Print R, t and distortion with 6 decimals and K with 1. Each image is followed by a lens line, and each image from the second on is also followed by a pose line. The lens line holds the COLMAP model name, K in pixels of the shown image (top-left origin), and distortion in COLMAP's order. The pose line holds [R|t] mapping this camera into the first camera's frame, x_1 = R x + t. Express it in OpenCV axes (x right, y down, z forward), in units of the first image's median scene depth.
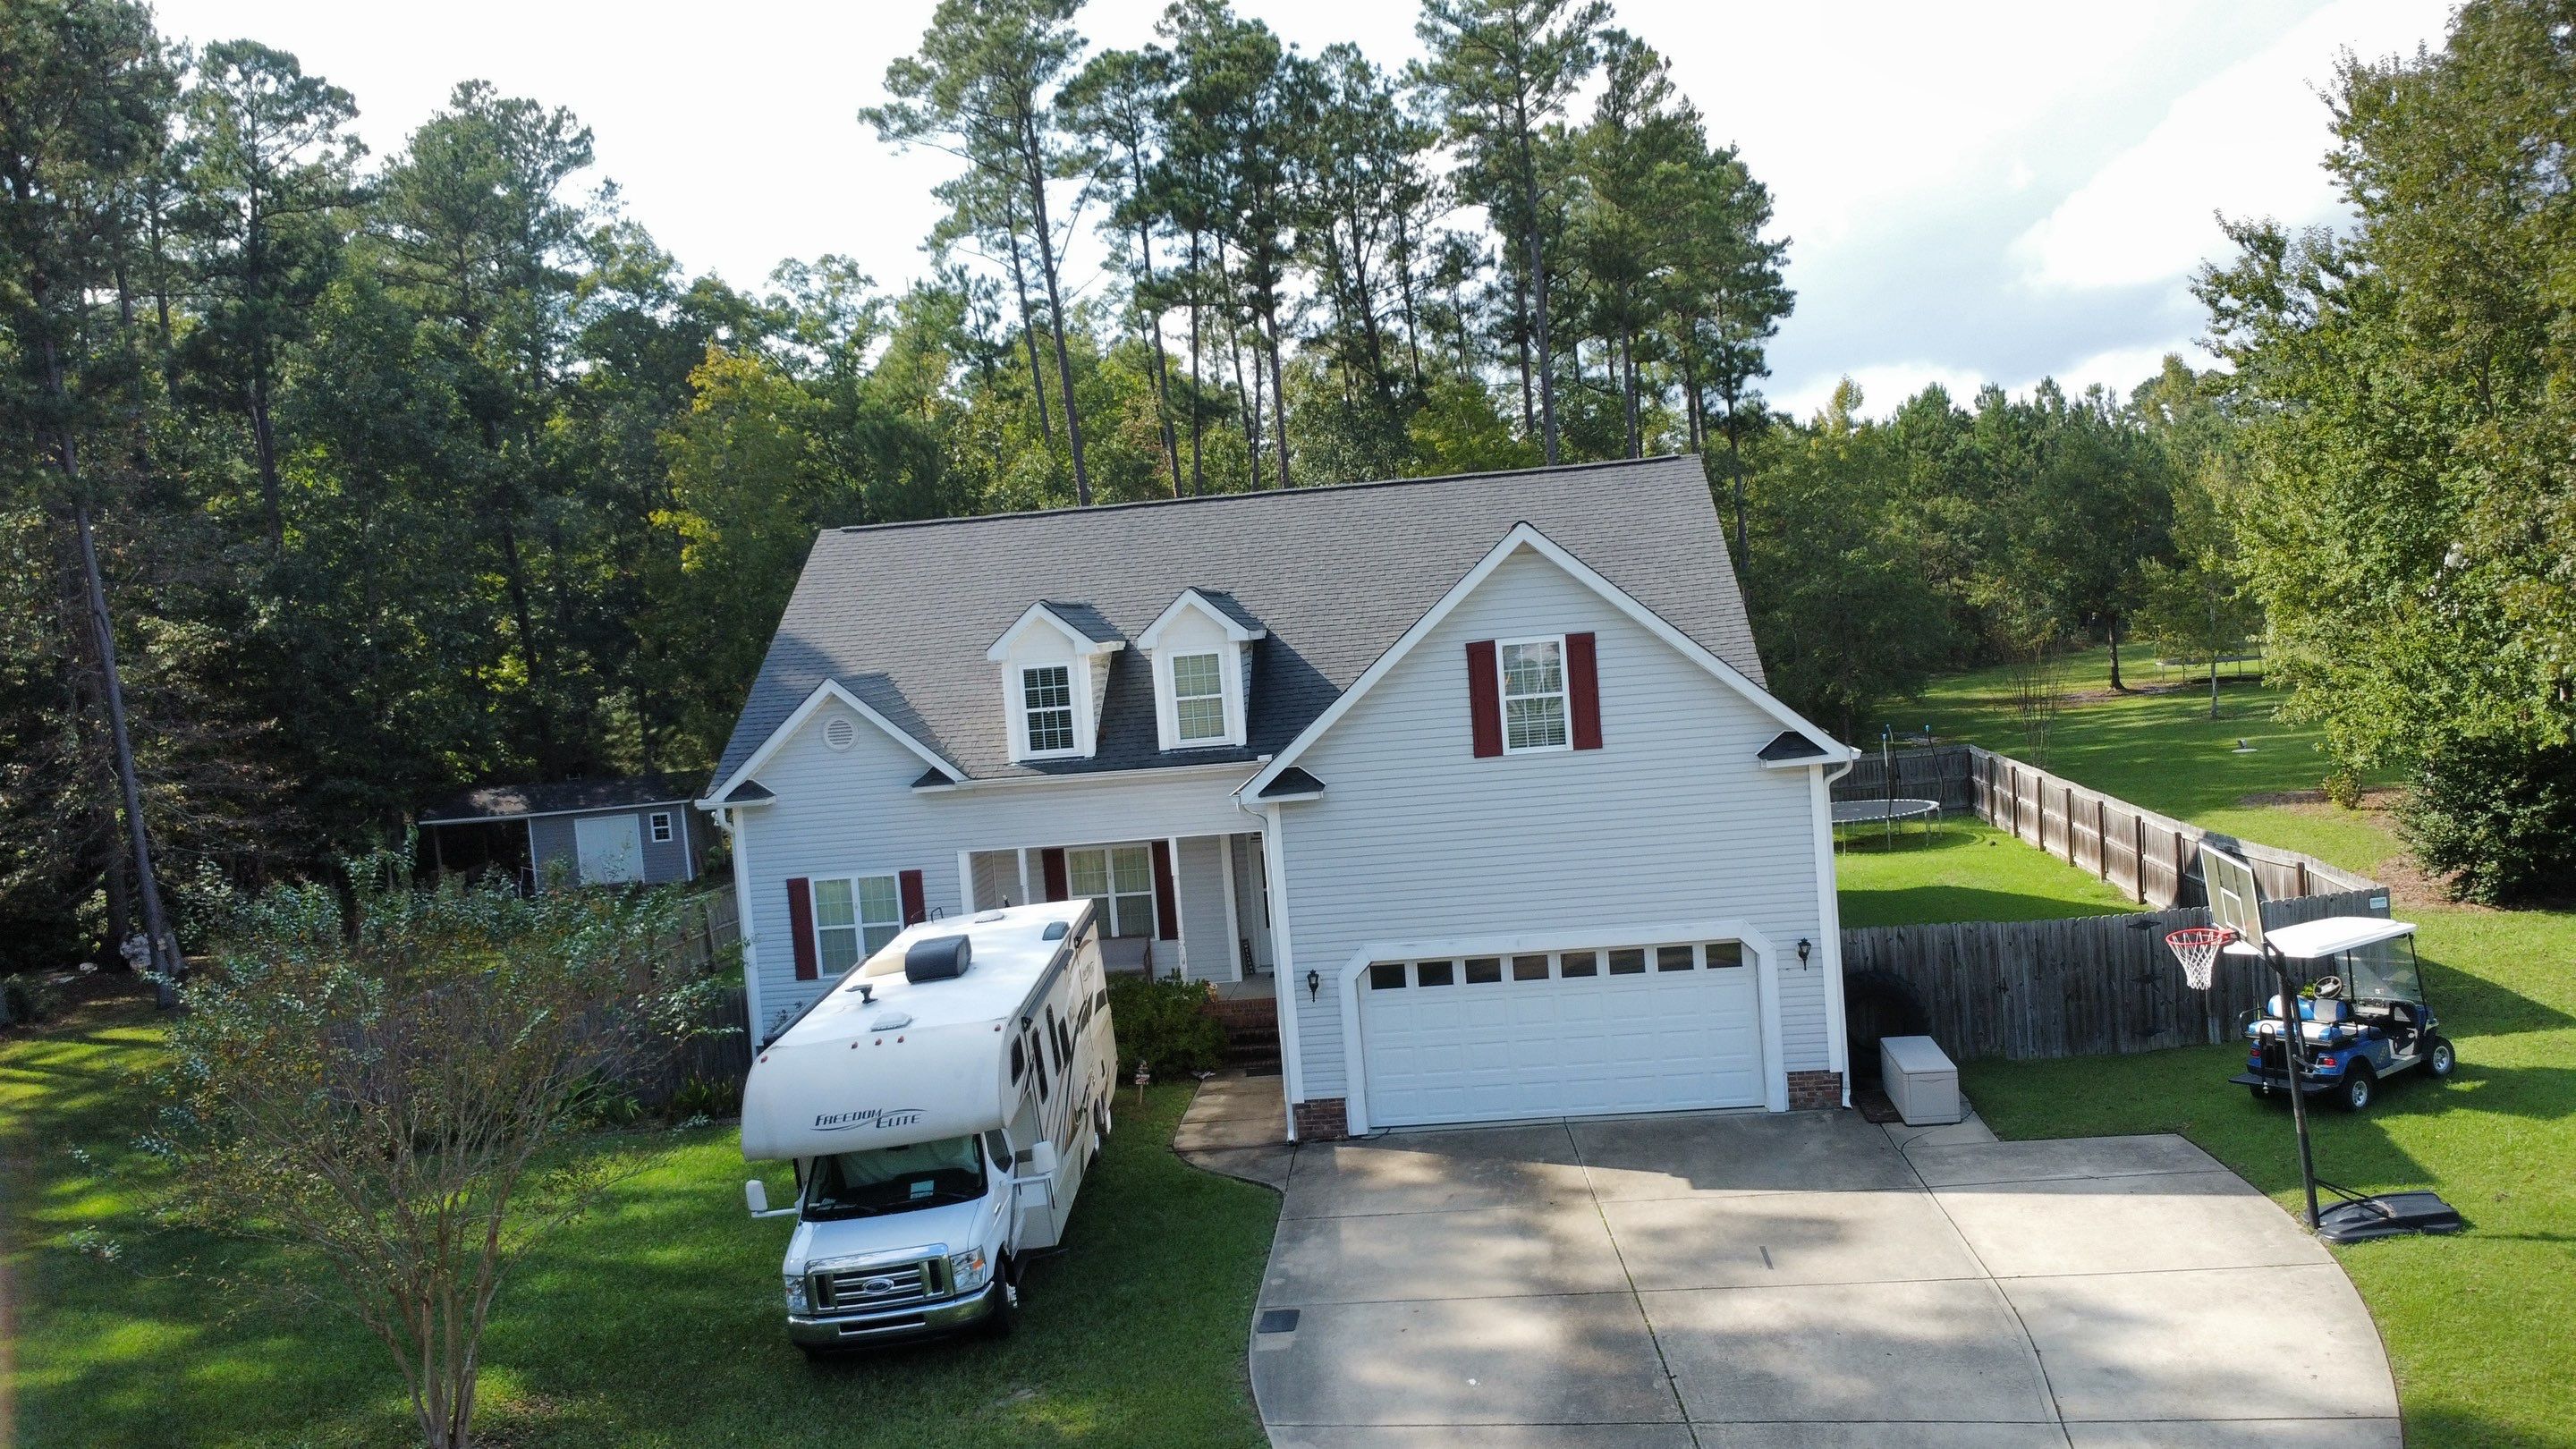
lens RADIAL K [[1887.5, 0, 1289.5], [0, 1887.5, 727.5], [0, 0, 1]] dist [0.017141, -0.018156]
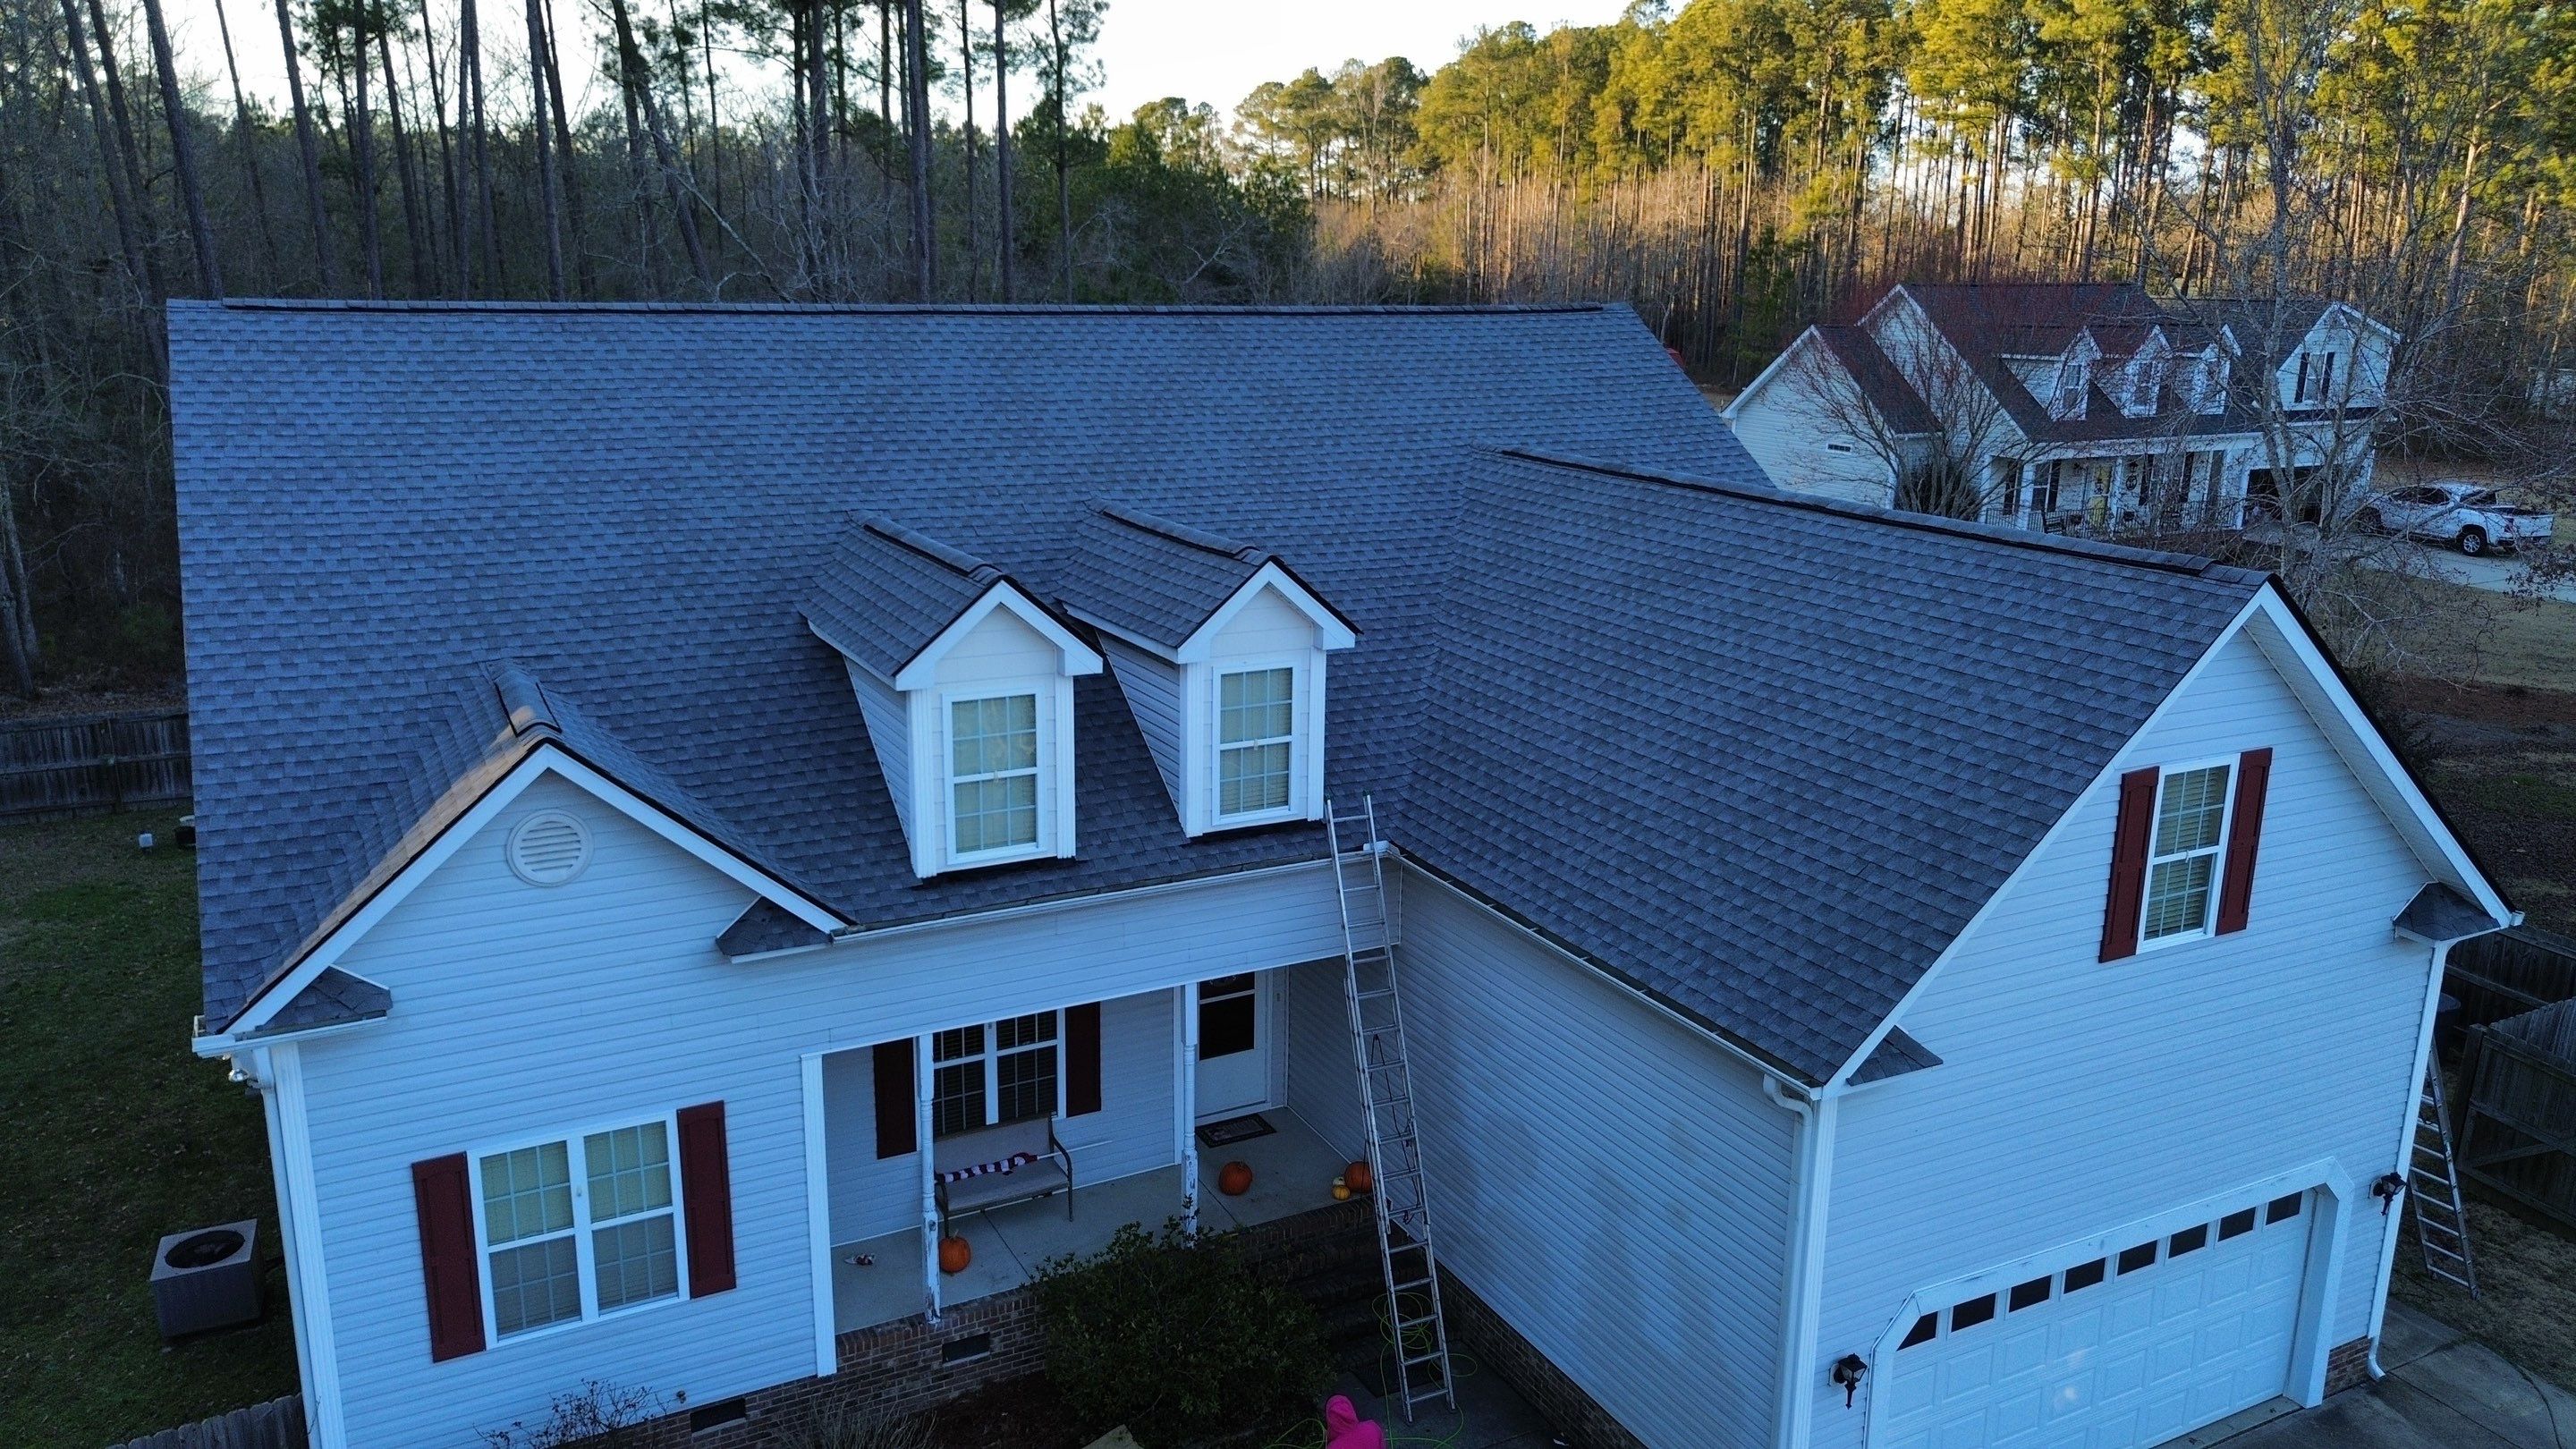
lens RADIAL K [[1887.5, 0, 1285.4], [0, 1887.5, 724.6], [0, 0, 1]] dist [0.017141, -0.018156]
pose [[0.827021, -0.047045, 0.560199, -0.351286], [-0.055980, 0.984648, 0.165334, -0.112044], [-0.559376, -0.168095, 0.811691, 0.547845]]
